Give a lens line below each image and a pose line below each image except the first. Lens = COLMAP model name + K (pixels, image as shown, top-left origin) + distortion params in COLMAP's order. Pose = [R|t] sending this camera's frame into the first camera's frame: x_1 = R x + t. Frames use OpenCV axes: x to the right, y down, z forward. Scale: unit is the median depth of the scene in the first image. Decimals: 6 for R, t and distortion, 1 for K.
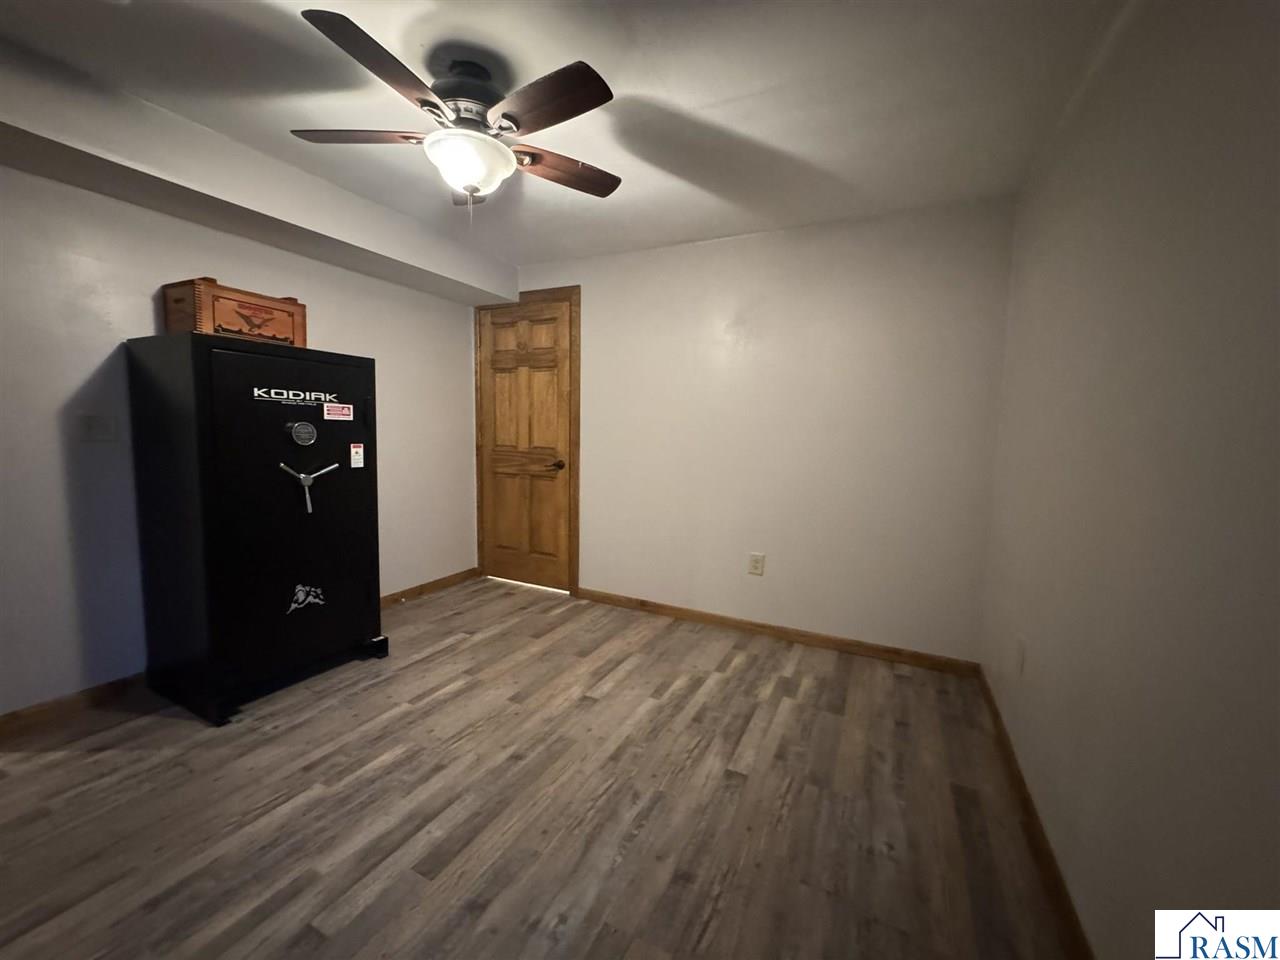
lens RADIAL K [[516.5, 0, 641.1], [0, 516.5, 477.8], [0, 0, 1]] dist [-0.003935, 0.001634]
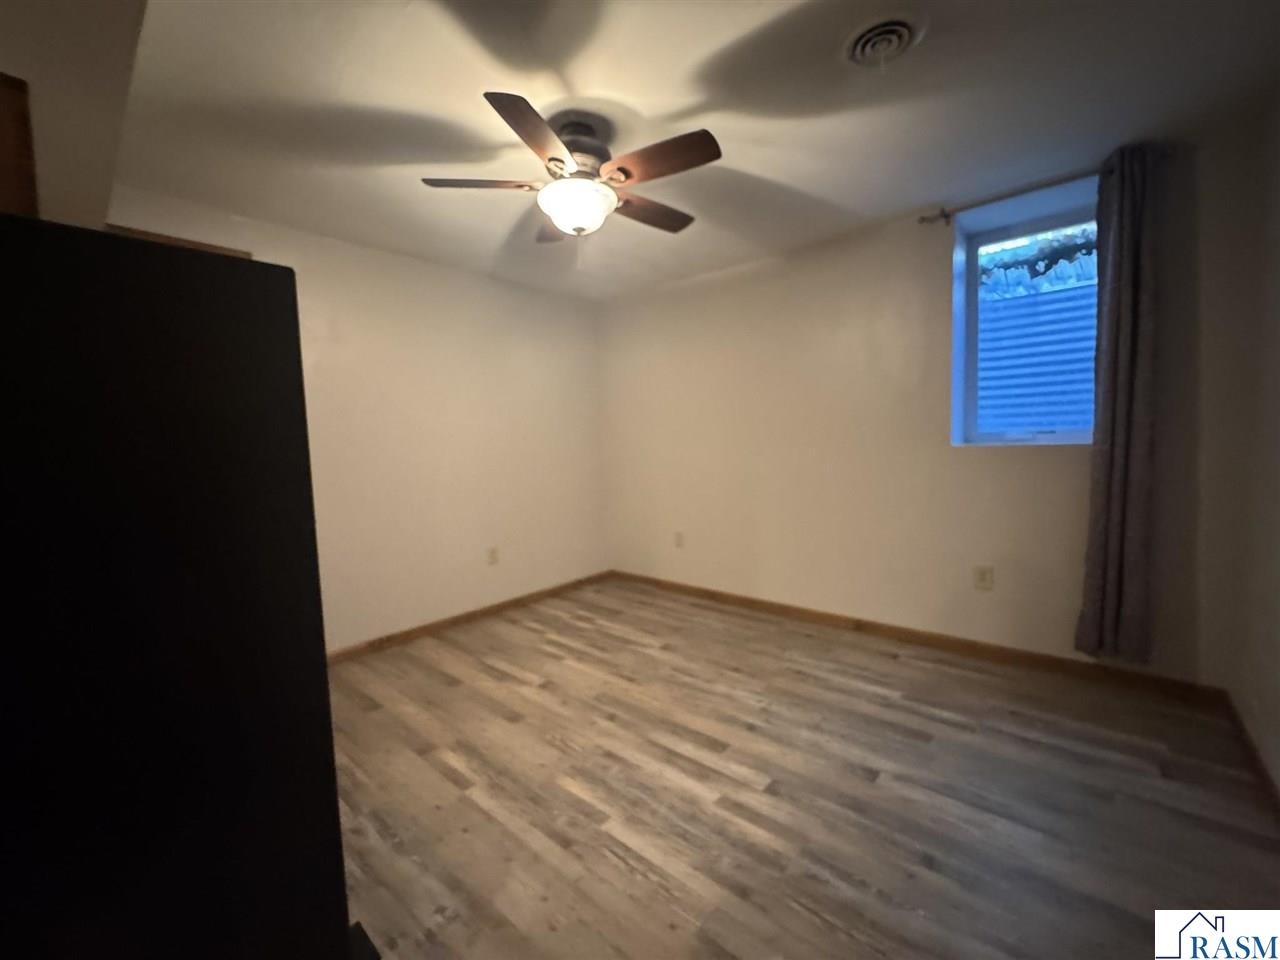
lens RADIAL K [[516.5, 0, 641.3], [0, 516.5, 480.5], [0, 0, 1]] dist [-0.003935, 0.001634]
pose [[0.252547, -0.108678, 0.961462, -1.142581], [0.127951, 0.988697, 0.078148, -0.070086], [-0.959087, 0.103284, 0.263598, 0.494031]]
